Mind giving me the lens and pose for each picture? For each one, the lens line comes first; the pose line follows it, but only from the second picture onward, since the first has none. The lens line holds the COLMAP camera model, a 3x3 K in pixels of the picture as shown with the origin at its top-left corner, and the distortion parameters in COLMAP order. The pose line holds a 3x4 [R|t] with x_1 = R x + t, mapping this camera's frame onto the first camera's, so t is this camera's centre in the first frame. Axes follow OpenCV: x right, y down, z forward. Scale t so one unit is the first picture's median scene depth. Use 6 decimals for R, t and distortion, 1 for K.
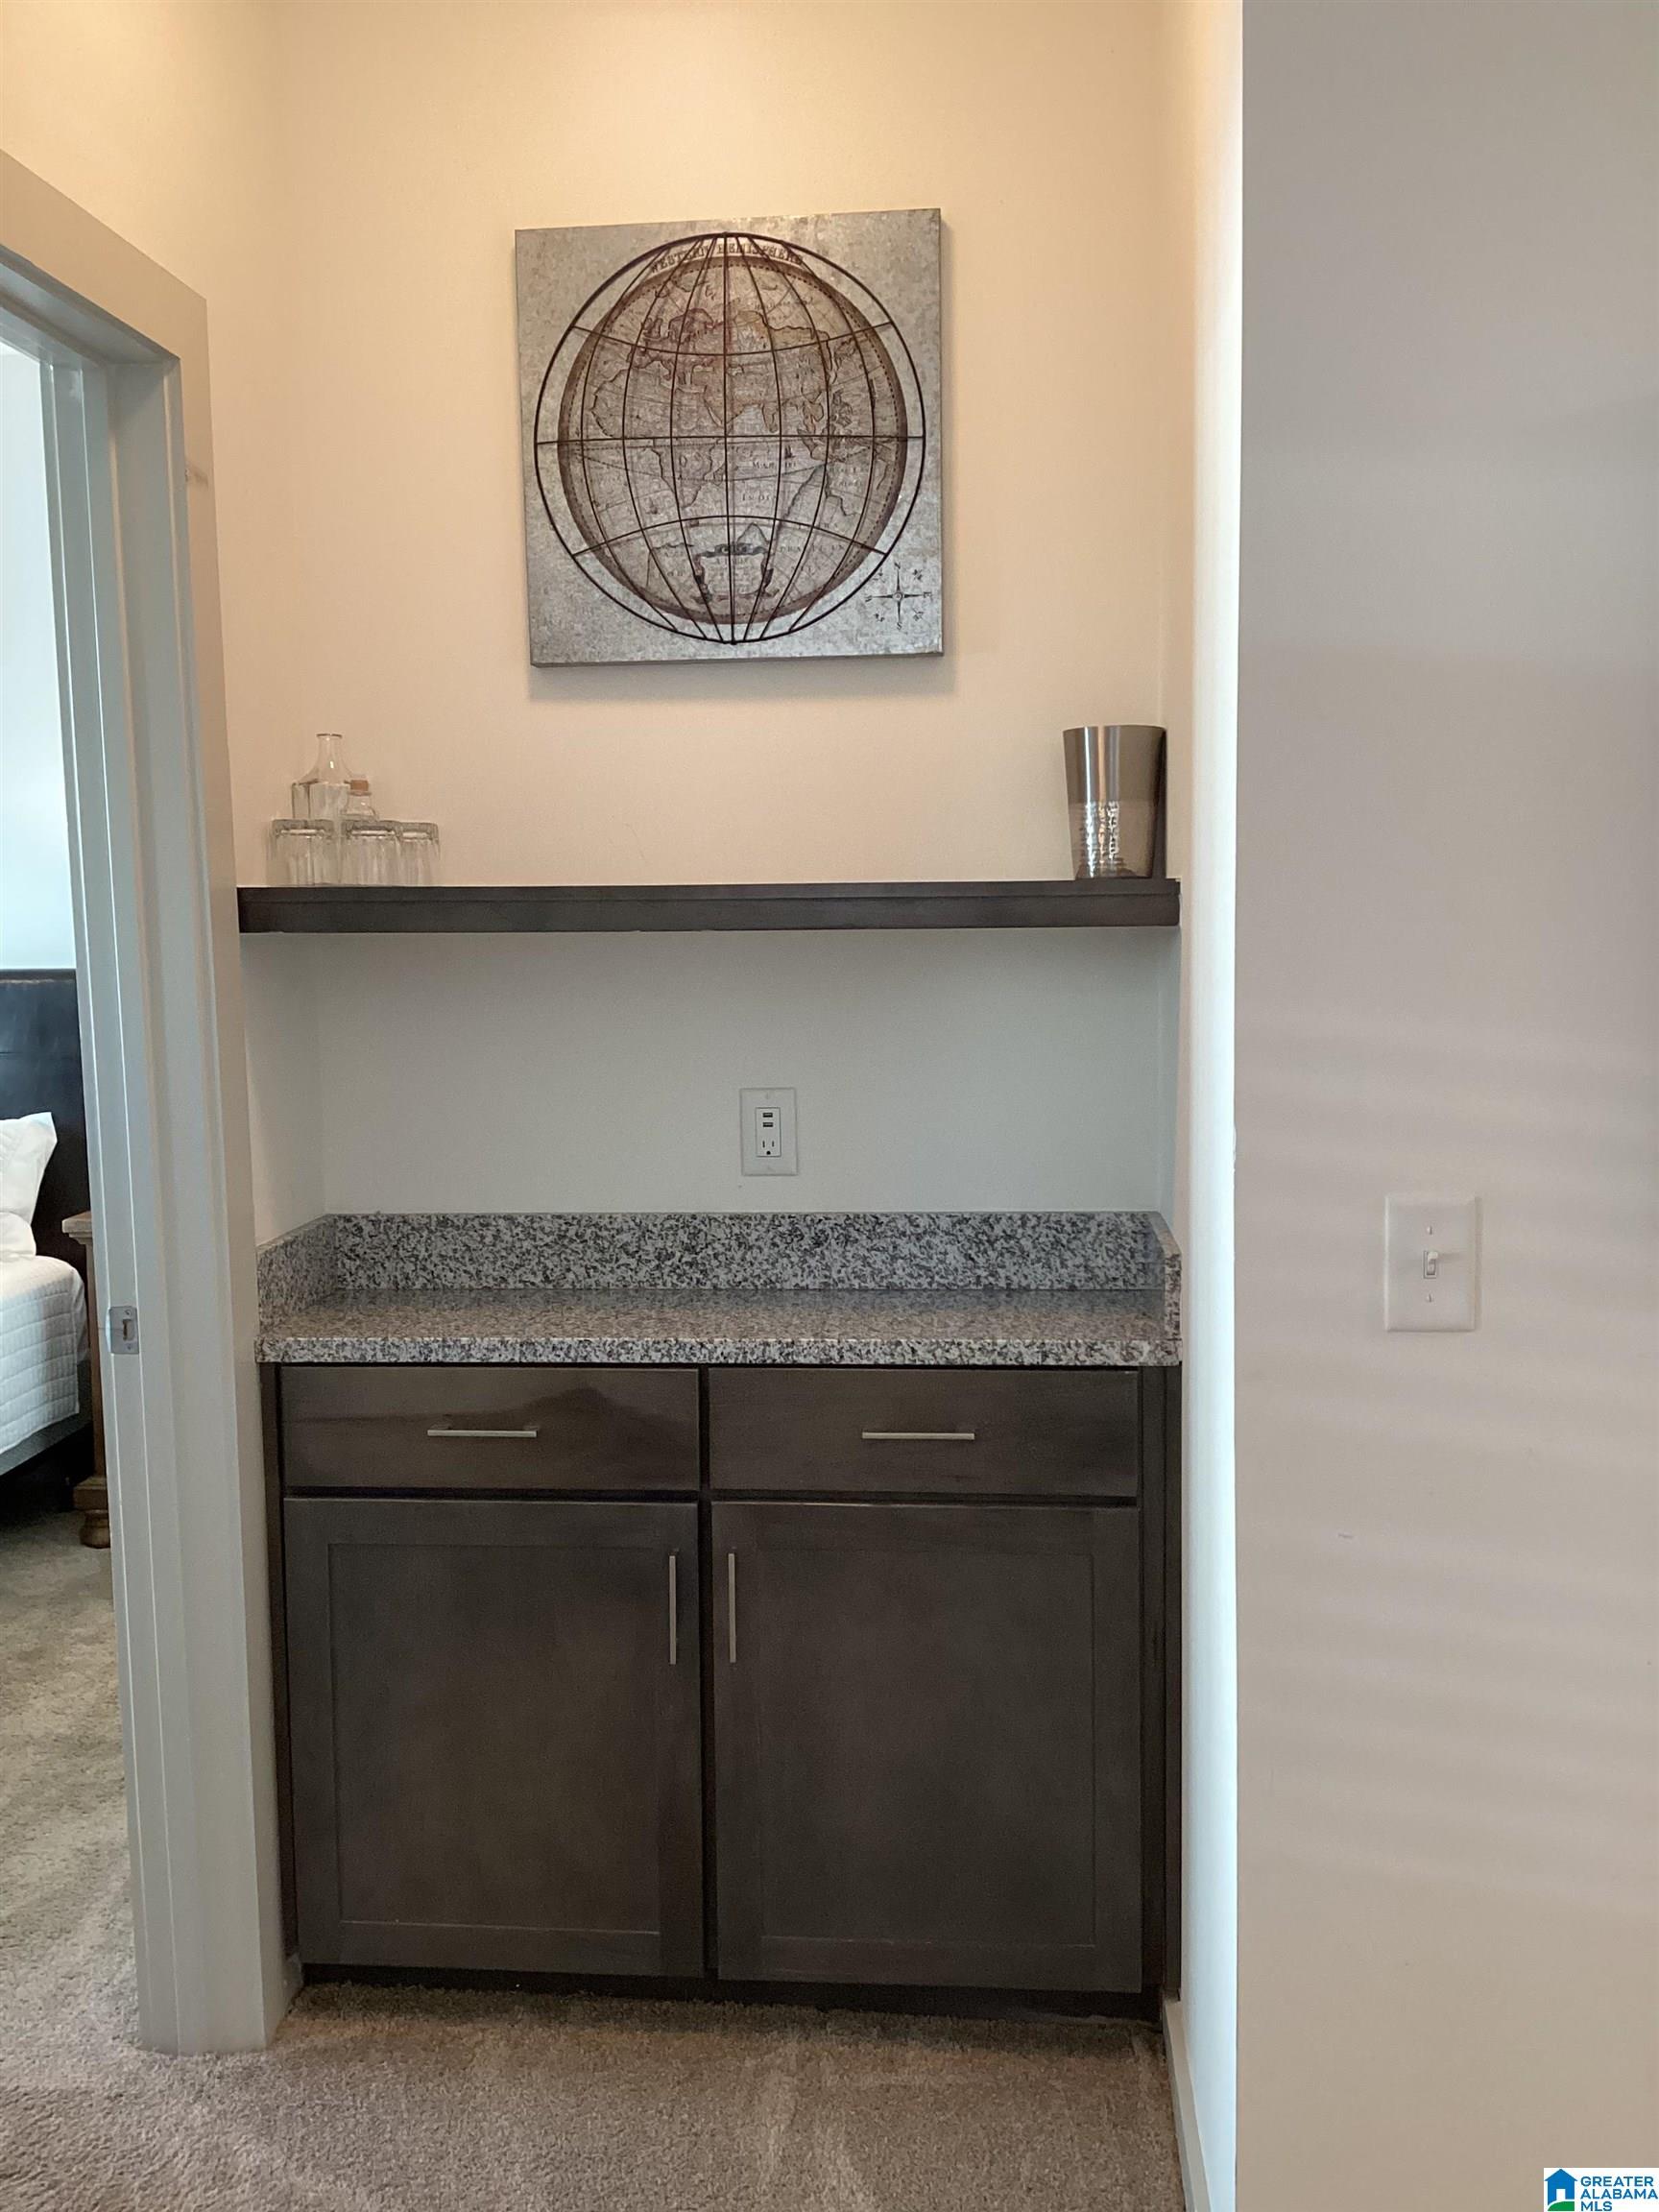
lens RADIAL K [[2018.0, 0, 829.0], [0, 2018.0, 1104.4], [0, 0, 1]] dist [0.017711, 0.000000]
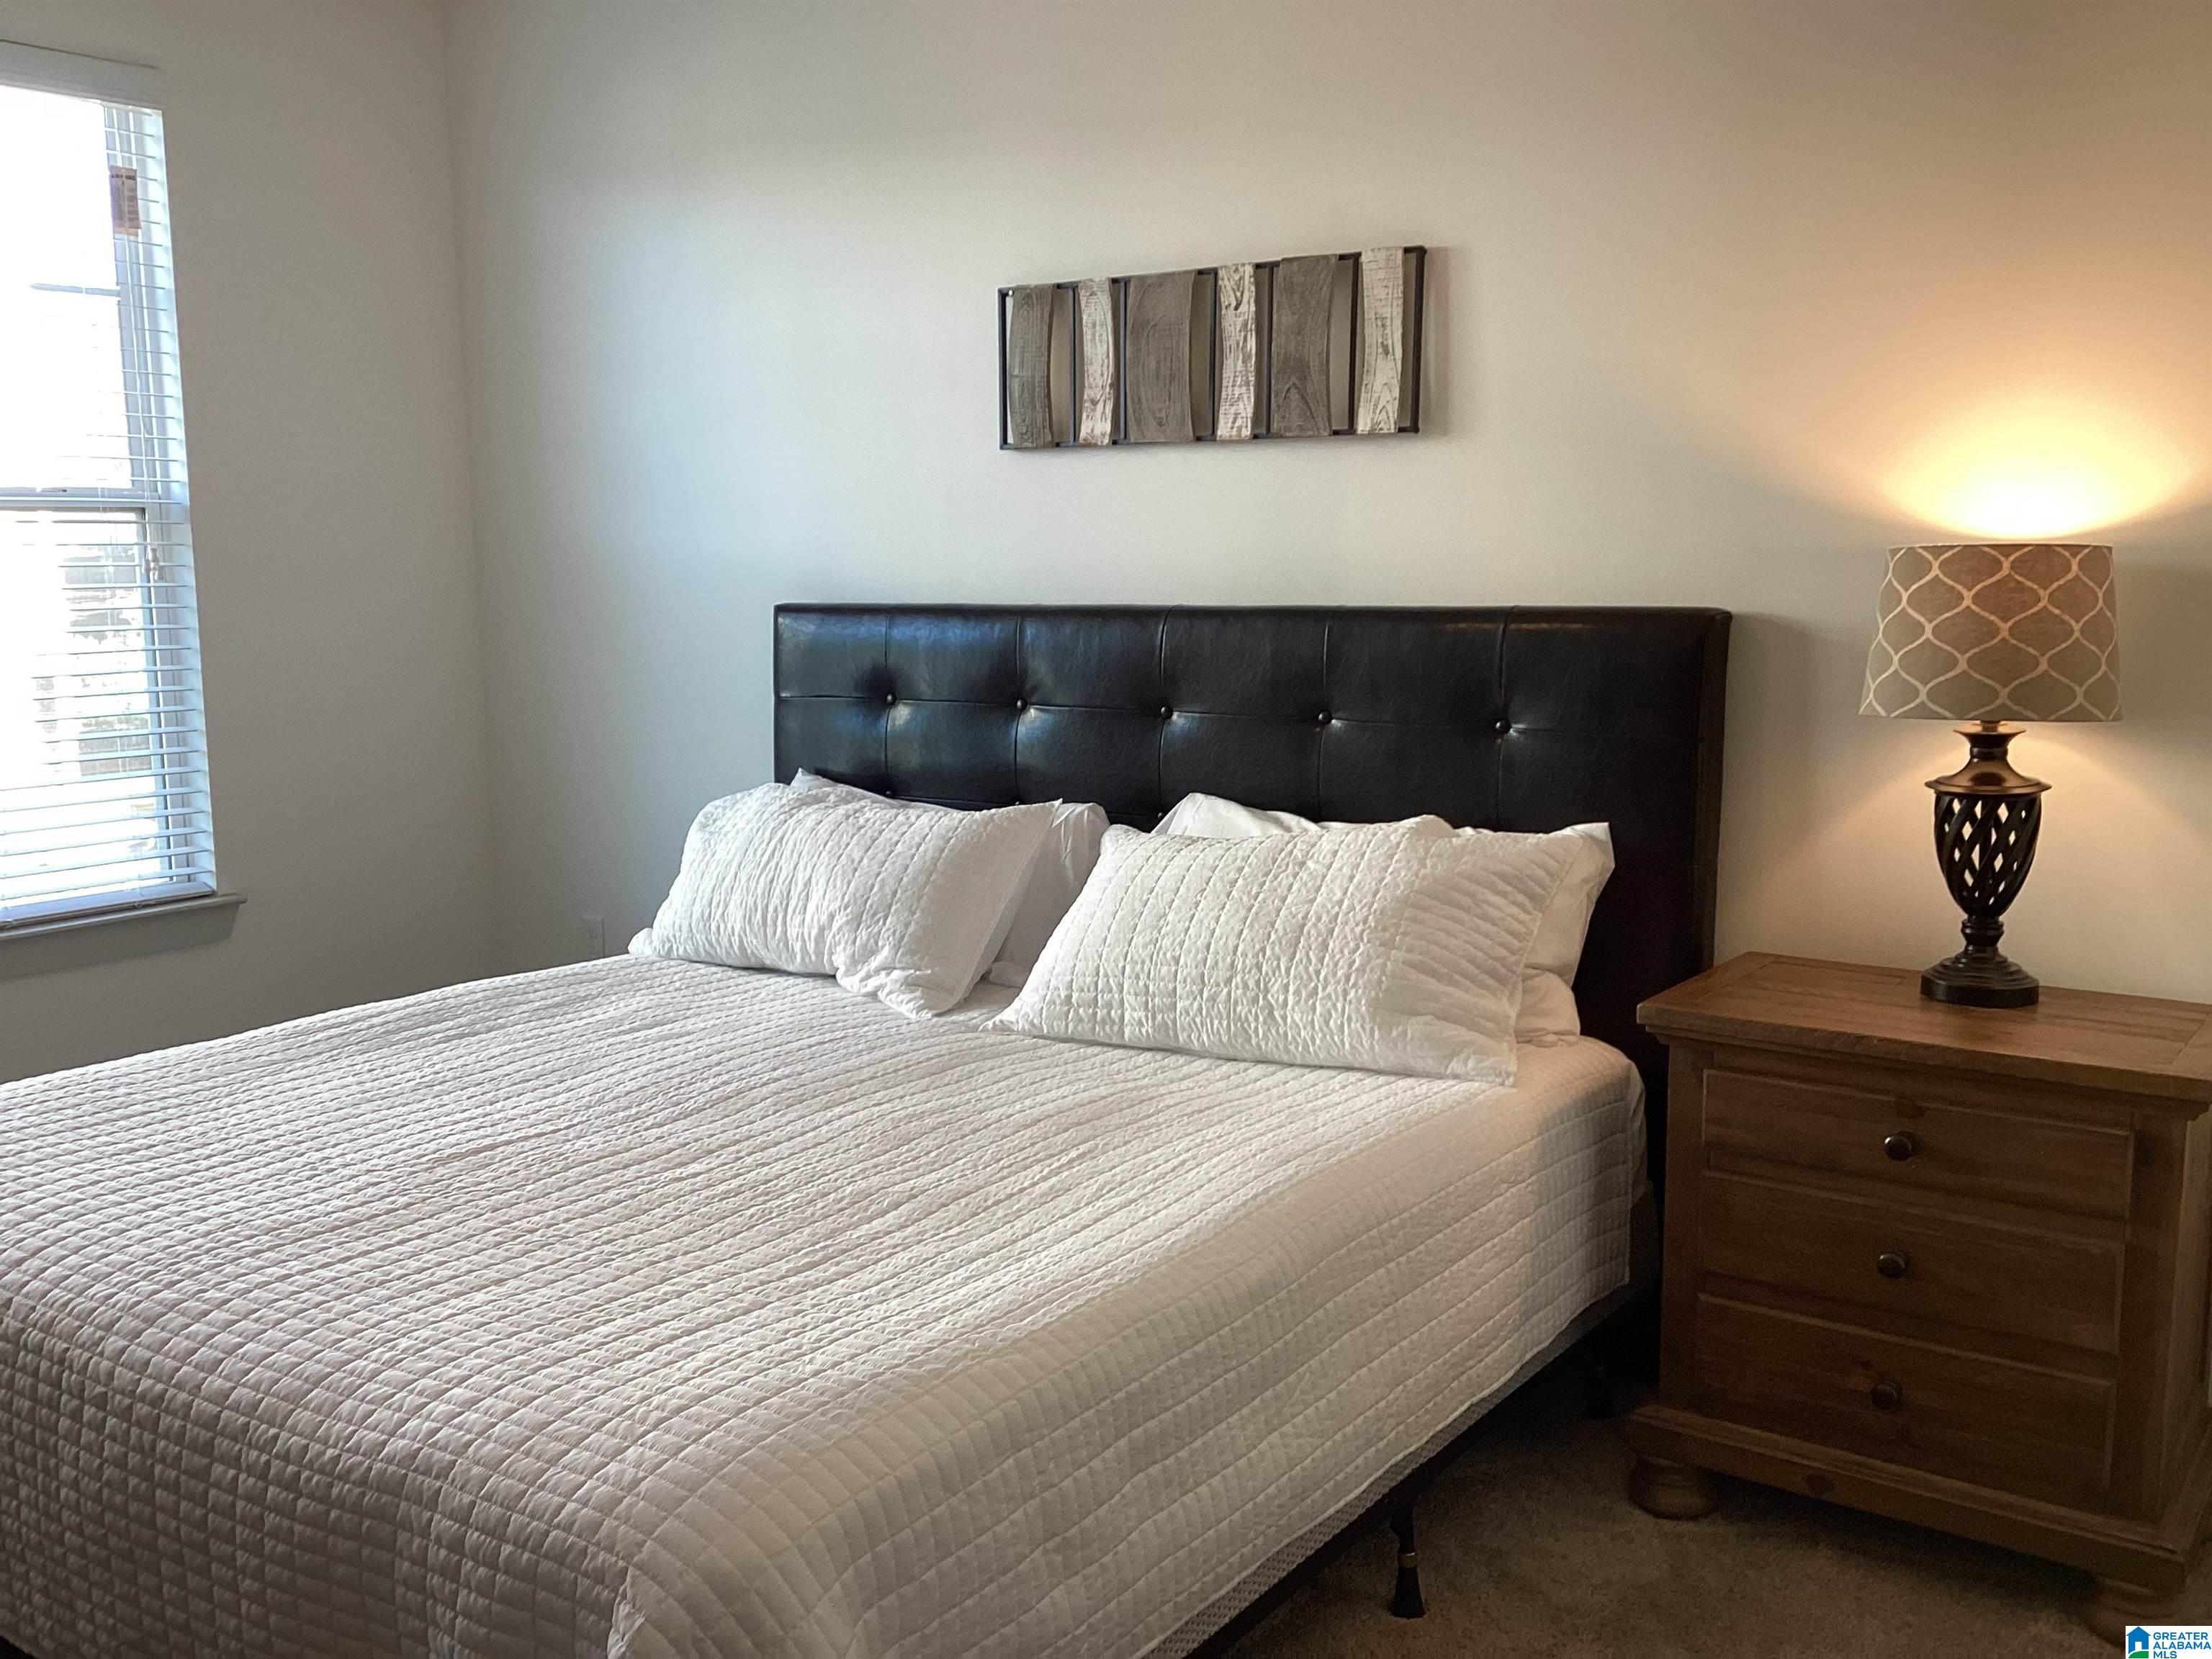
lens RADIAL K [[2018.0, 0, 1106.0], [0, 2018.0, 829.9], [0, 0, 1]] dist [0.017711, 0.000000]
pose [[0.859027, 0.072224, -0.506811, -0.192841], [-0.053496, 0.997242, 0.051439, -0.019471], [0.509128, -0.017075, 0.860521, 0.347861]]
